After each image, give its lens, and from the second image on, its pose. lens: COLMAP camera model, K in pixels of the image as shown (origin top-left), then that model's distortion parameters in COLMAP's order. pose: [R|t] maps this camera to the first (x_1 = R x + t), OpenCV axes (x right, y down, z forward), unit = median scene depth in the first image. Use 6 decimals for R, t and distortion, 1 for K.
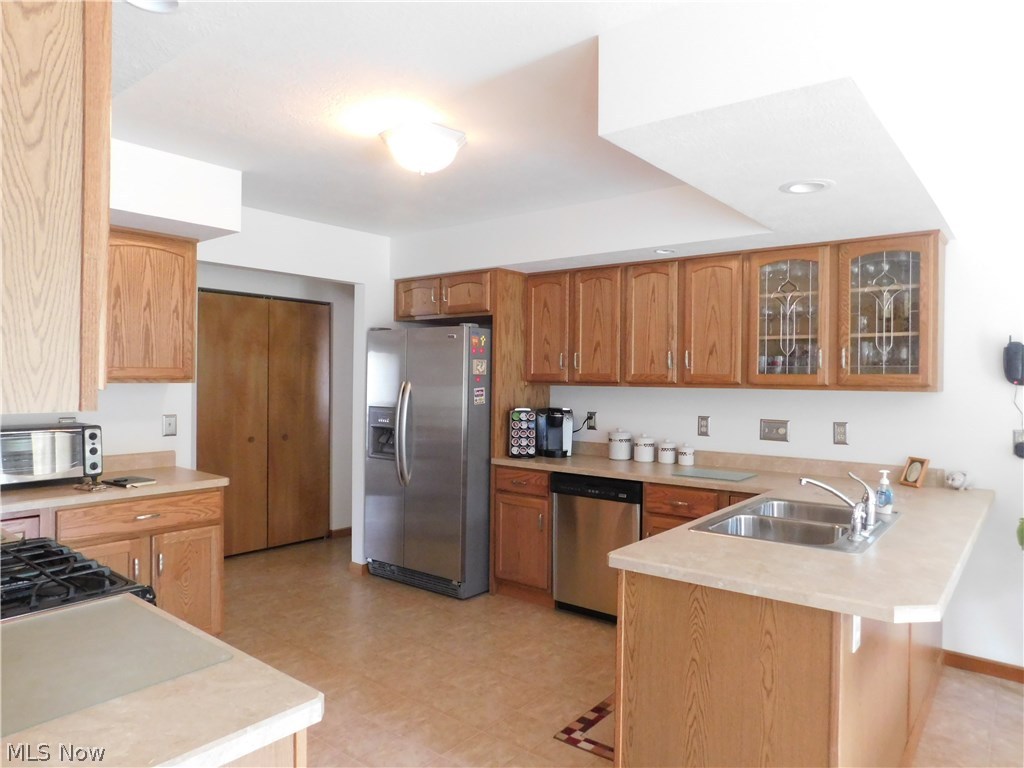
lens RADIAL K [[675.7, 0, 512.0], [0, 675.7, 384.0], [0, 0, 1]] dist [-0.075831, 0.065987]
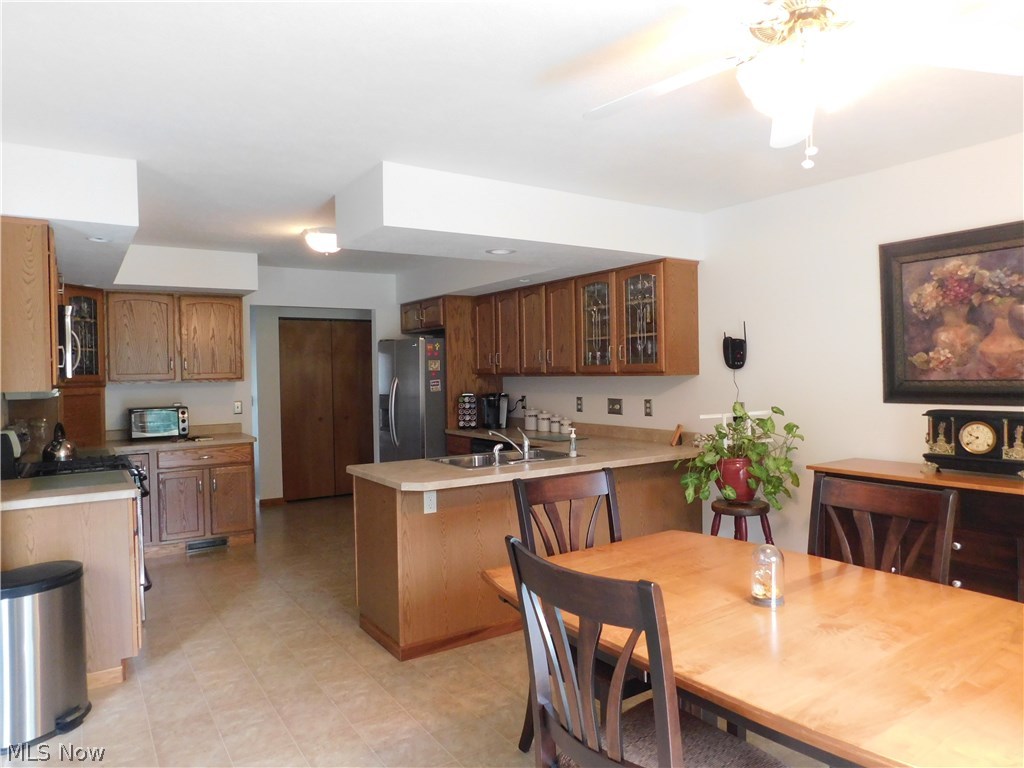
lens RADIAL K [[675.7, 0, 512.0], [0, 675.7, 384.0], [0, 0, 1]] dist [-0.075831, 0.065987]
pose [[0.952762, -0.021703, -0.302942, 0.539699], [0.025237, 0.999651, 0.007756, 0.007479], [0.302668, -0.015035, 0.952978, -0.312303]]
